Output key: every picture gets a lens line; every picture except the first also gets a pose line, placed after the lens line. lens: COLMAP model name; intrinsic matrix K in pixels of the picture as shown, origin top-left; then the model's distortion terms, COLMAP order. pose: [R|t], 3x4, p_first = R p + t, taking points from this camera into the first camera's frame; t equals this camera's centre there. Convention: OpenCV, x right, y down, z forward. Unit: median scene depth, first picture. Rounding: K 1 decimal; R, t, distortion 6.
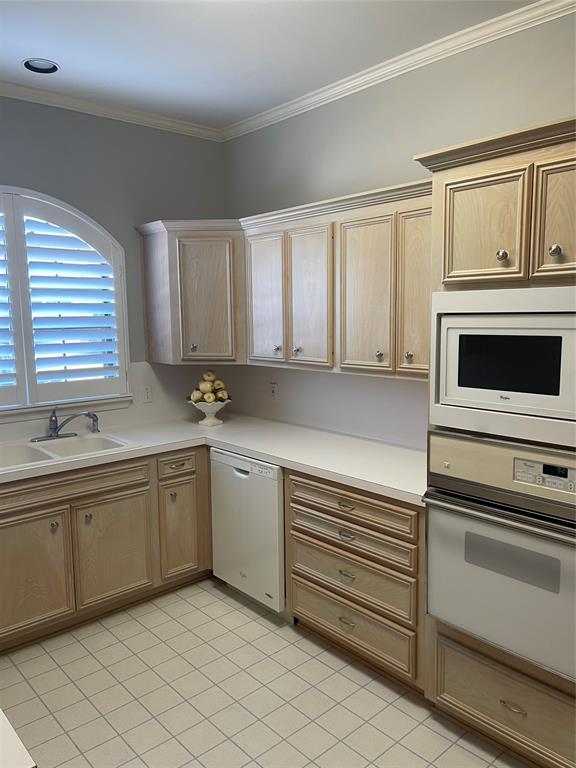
lens RADIAL K [[579.6, 0, 288.0], [0, 579.6, 384.0], [0, 0, 1]] dist [0.075019, -0.000042]
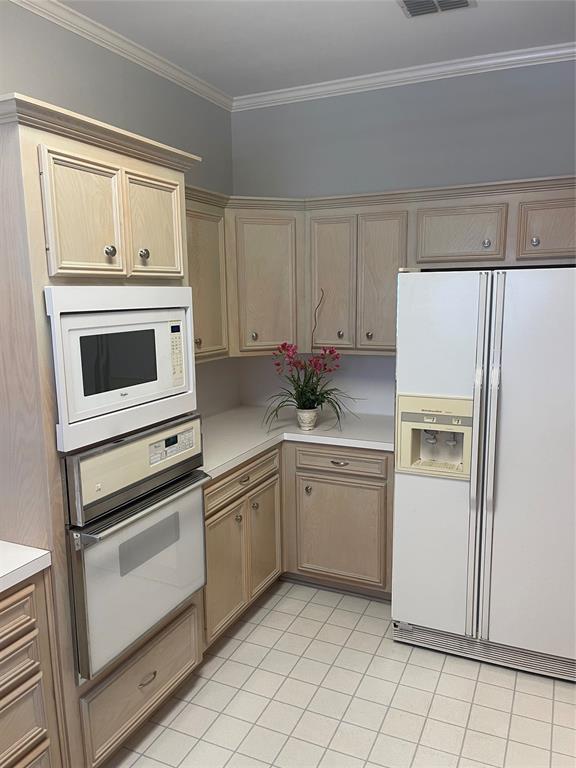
lens RADIAL K [[596.2, 0, 286.6], [0, 596.2, 391.3], [0, 0, 1]] dist [0.002001, -0.001582]
pose [[-0.391658, -0.140860, 0.909265, -0.243588], [0.128811, 0.970086, 0.205767, -0.057082], [-0.911050, 0.197714, -0.361798, 0.407078]]
